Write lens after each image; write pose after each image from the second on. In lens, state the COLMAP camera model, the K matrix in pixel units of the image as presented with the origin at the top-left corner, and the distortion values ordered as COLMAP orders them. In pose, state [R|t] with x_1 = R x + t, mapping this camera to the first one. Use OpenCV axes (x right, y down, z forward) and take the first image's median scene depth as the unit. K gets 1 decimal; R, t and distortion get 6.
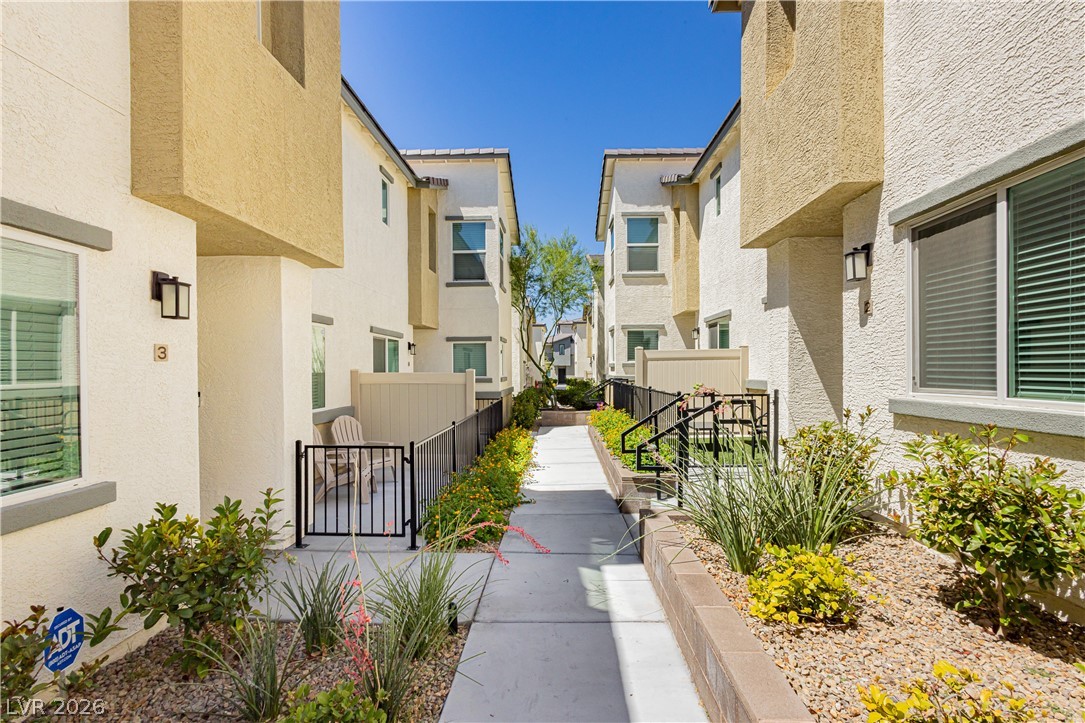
lens RADIAL K [[504.3, 0, 545.0], [0, 504.3, 365.7], [0, 0, 1]] dist [0.000603, -0.000636]
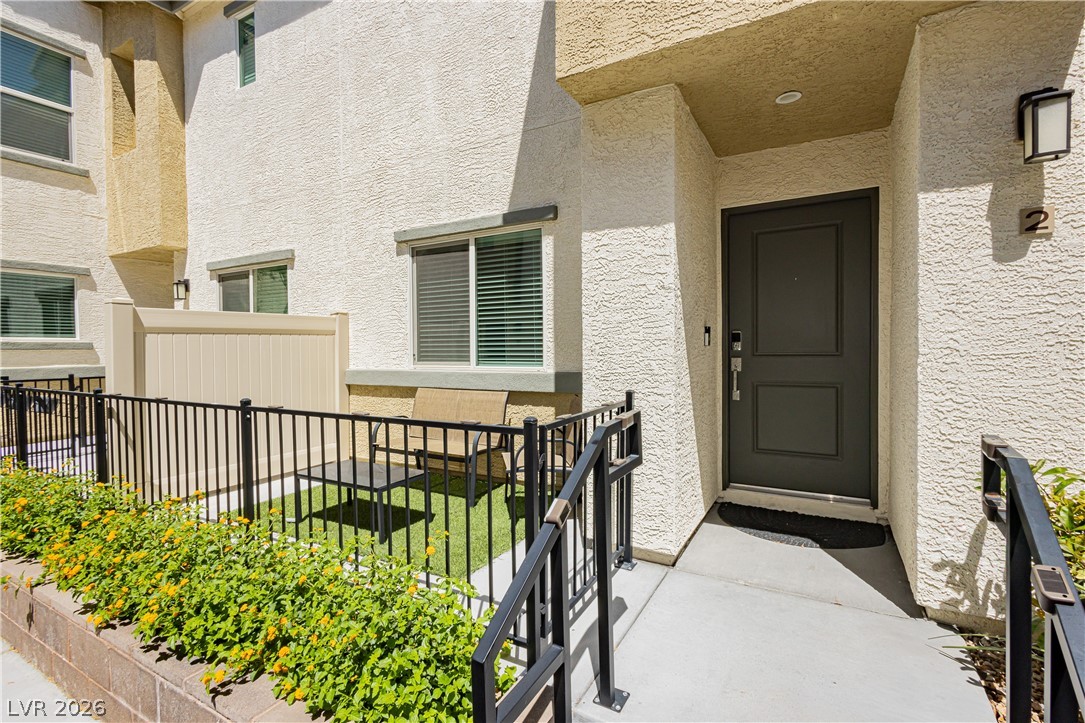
lens RADIAL K [[504.3, 0, 537.2], [0, 504.3, 358.5], [0, 0, 1]] dist [0.000603, -0.000636]
pose [[0.463159, -0.015734, 0.886135, -0.014042], [0.001733, 0.999857, 0.016847, 0.003751], [-0.886273, -0.006267, 0.463120, 0.343294]]
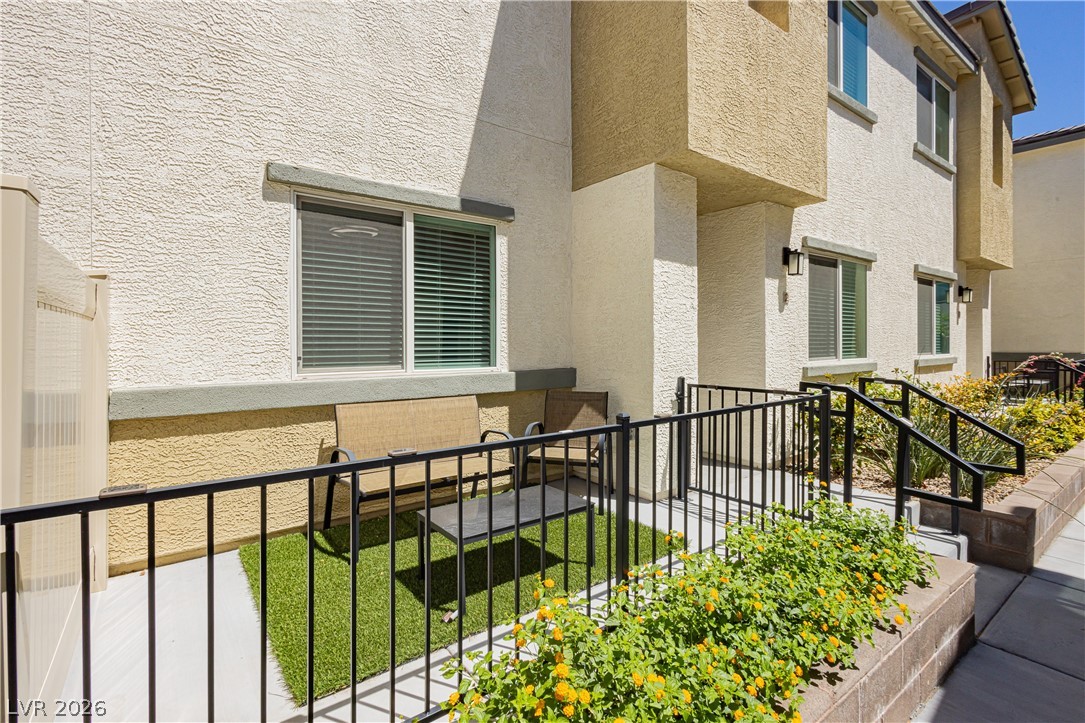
lens RADIAL K [[504.3, 0, 543.8], [0, 504.3, 347.7], [0, 0, 1]] dist [0.000603, -0.000636]
pose [[-0.635454, 0.004735, 0.772124, 0.008362], [0.006020, 0.999981, -0.001178, 0.003262], [-0.772115, 0.003900, -0.635471, 0.653689]]
